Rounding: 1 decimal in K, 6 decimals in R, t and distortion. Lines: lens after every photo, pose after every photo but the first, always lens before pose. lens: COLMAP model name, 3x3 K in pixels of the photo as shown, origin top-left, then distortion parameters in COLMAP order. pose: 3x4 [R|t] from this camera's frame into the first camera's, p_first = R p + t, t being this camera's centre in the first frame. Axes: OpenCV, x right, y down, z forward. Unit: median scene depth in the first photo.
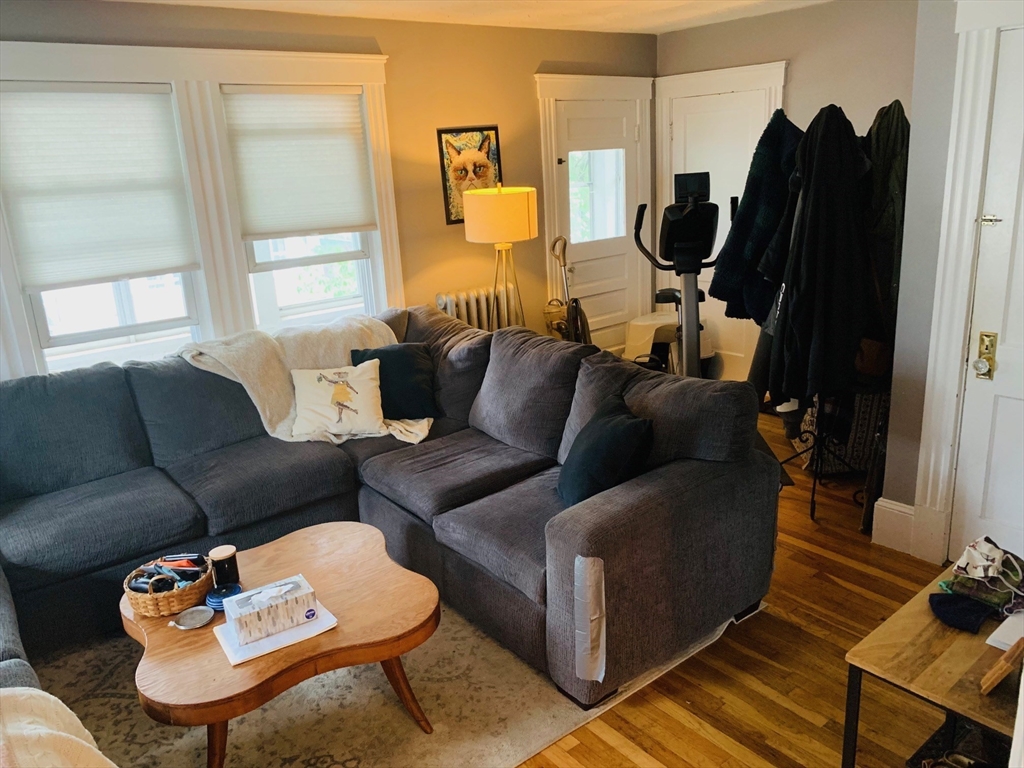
lens RADIAL K [[789.2, 0, 512.0], [0, 789.2, 384.0], [0, 0, 1]] dist [0.007516, -0.005213]
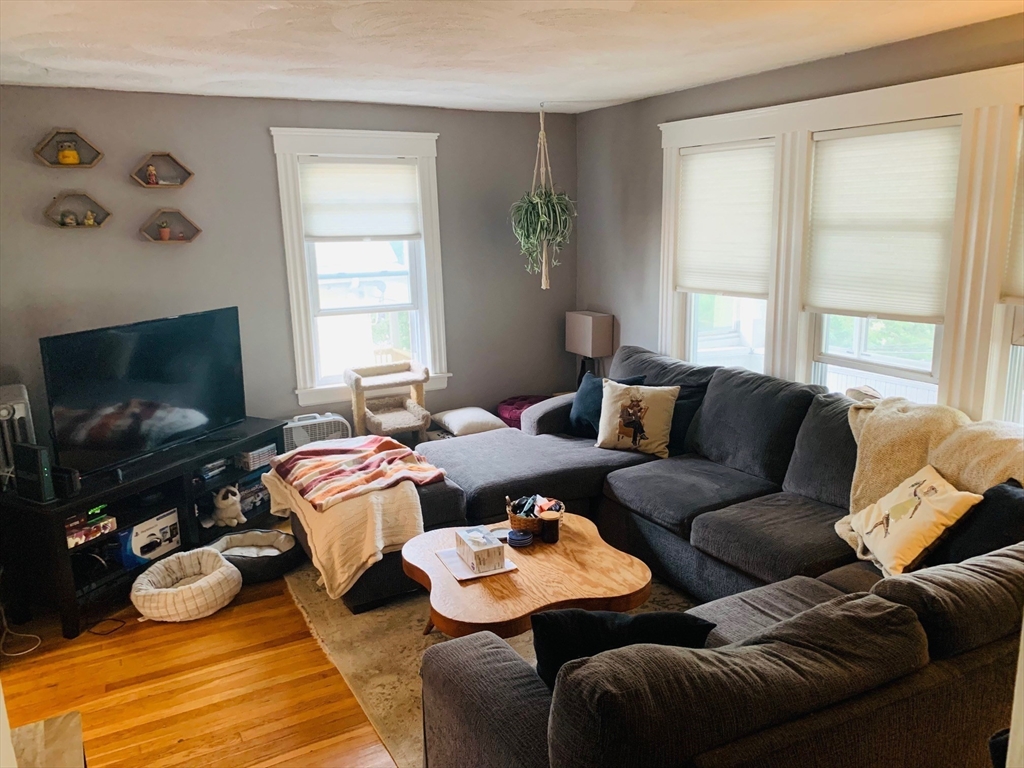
lens RADIAL K [[789.2, 0, 512.0], [0, 789.2, 384.0], [0, 0, 1]] dist [0.007516, -0.005213]
pose [[-0.165860, 0.269041, -0.948740, 0.563471], [-0.227636, 0.925638, 0.302285, -0.253777], [0.959517, 0.266104, -0.092283, 0.679064]]
